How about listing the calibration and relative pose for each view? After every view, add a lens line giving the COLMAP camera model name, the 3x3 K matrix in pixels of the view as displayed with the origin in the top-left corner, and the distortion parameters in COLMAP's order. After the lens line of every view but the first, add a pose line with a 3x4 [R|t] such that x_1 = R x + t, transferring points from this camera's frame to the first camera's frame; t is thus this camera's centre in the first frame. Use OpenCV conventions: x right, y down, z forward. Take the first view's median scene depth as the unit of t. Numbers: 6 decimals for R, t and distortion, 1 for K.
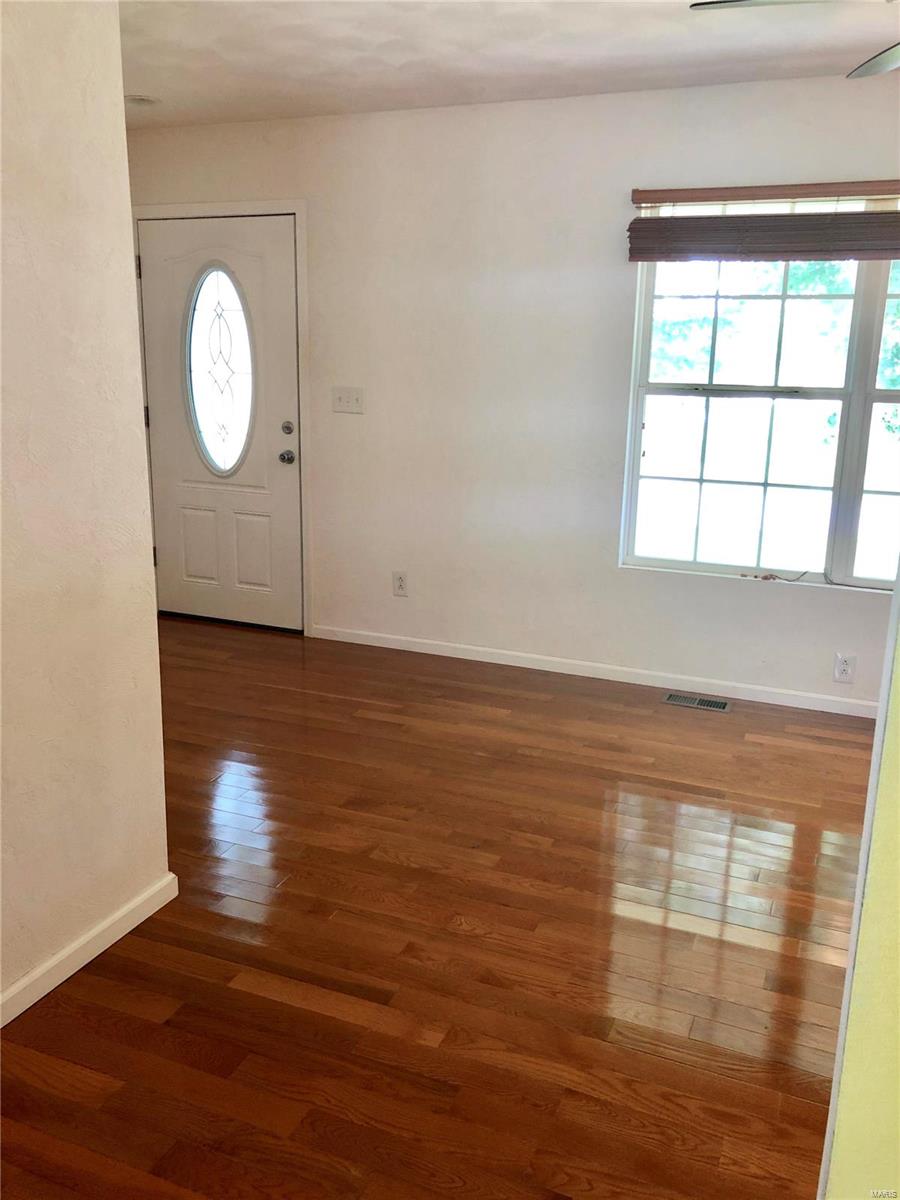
lens RADIAL K [[972.4, 0, 450.0], [0, 972.4, 600.0], [0, 0, 1]] dist [0.019535, 0.002790]
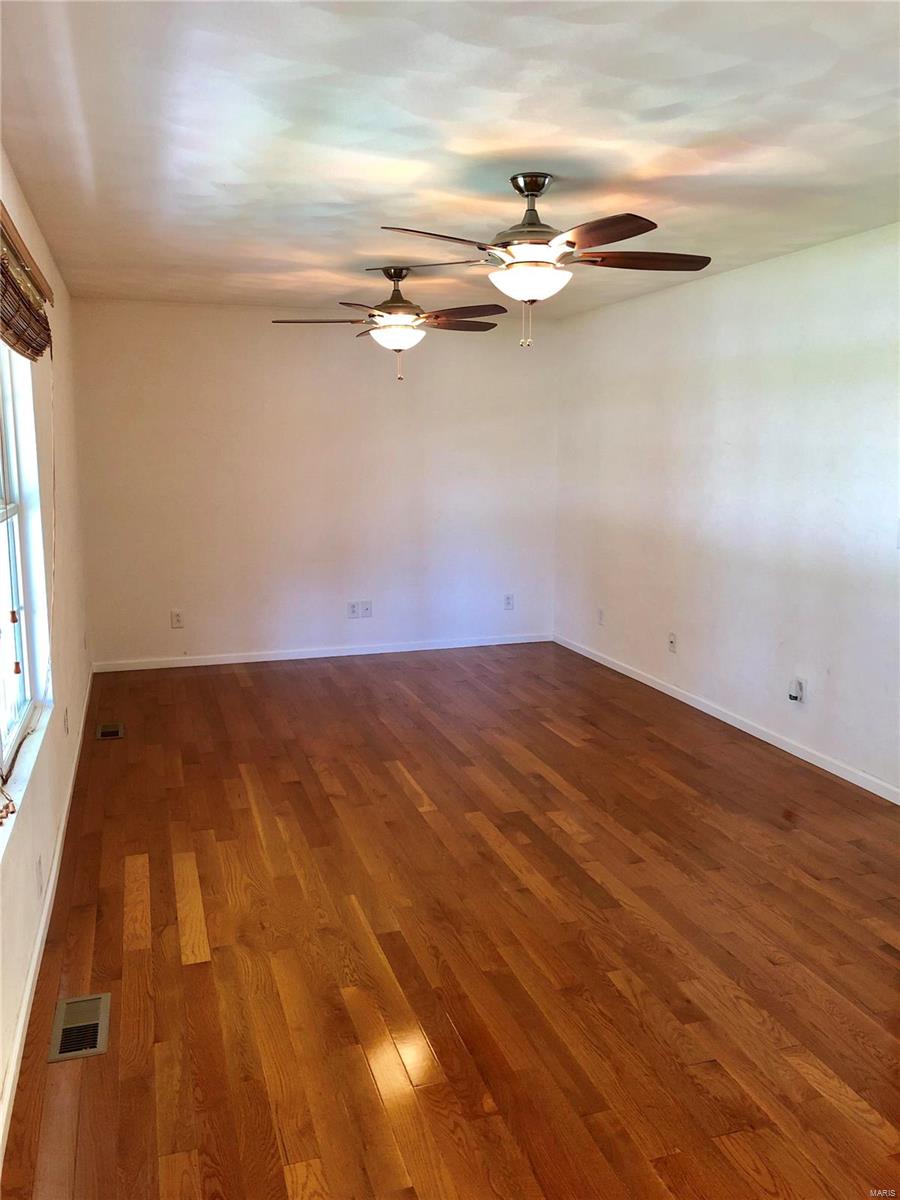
lens RADIAL K [[972.4, 0, 450.0], [0, 972.4, 600.0], [0, 0, 1]] dist [0.019535, 0.002790]
pose [[-0.645834, -0.149827, 0.748632, -0.488066], [0.170363, 0.927551, 0.332604, -0.470929], [-0.744228, 0.342346, -0.573519, 1.615510]]
